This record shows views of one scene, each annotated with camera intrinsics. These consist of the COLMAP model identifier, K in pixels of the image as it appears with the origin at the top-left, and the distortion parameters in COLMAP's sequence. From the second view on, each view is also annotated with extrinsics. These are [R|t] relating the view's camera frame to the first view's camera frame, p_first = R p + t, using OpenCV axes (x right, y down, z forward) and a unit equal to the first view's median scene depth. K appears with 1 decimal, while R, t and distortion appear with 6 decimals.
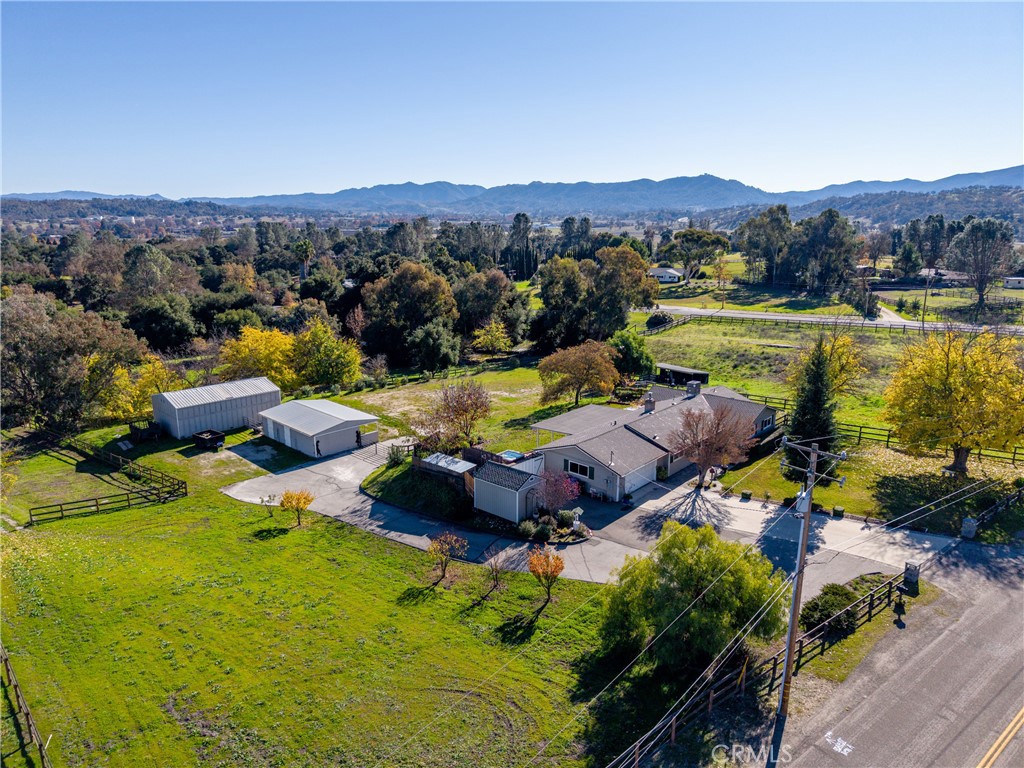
lens RADIAL K [[683.5, 0, 508.0], [0, 683.5, 381.3], [0, 0, 1]] dist [0.020338, -0.017795]
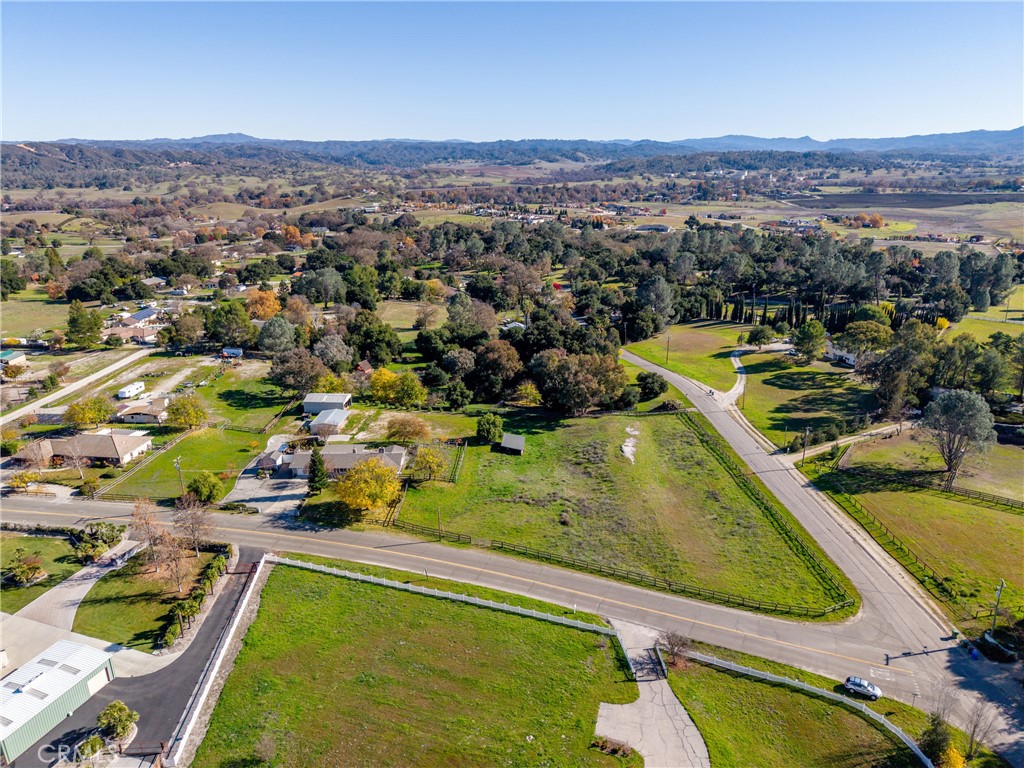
lens RADIAL K [[683.5, 0, 511.4], [0, 683.5, 386.2], [0, 0, 1]] dist [0.020338, -0.017795]
pose [[0.661145, 0.234464, -0.712681, 1.993542], [-0.172164, 0.971978, 0.160056, -0.600600], [0.730238, 0.016877, 0.682984, -0.268876]]
